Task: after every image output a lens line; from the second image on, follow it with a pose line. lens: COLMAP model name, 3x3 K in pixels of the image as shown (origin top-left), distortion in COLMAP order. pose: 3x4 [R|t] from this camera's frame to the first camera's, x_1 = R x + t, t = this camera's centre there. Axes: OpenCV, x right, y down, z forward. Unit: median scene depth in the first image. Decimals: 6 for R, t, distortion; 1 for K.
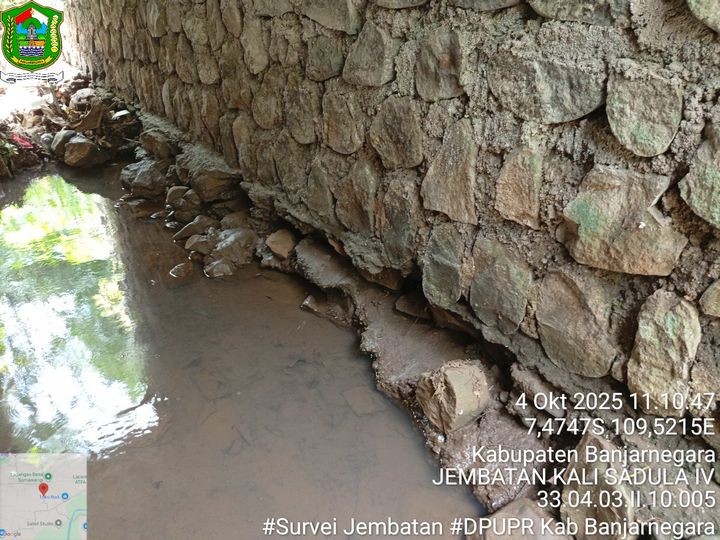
lens RADIAL K [[551.3, 0, 357.2], [0, 551.3, 275.2], [0, 0, 1]] dist [0.057533, -0.111436]
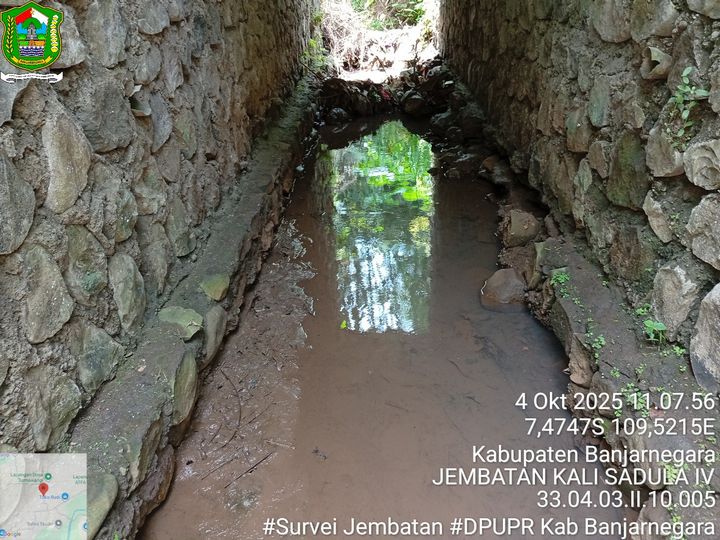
lens RADIAL K [[551.3, 0, 361.8], [0, 551.3, 270.4], [0, 0, 1]] dist [0.057533, -0.111436]
pose [[0.807033, 0.262397, -0.529004, 0.466115], [-0.261940, 0.961964, 0.077547, 0.207175], [0.529230, 0.075984, 0.845069, -0.497592]]
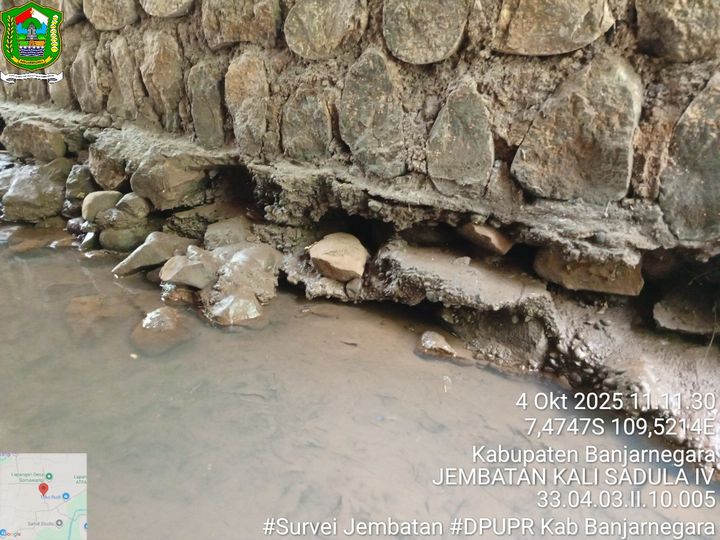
lens RADIAL K [[551.3, 0, 360.9], [0, 551.3, 270.1], [0, 0, 1]] dist [0.057533, -0.111436]
pose [[0.947583, -0.082654, 0.308635, -0.294199], [0.116742, 0.988738, -0.093637, 0.016554], [-0.297419, 0.124760, 0.946560, 0.417685]]
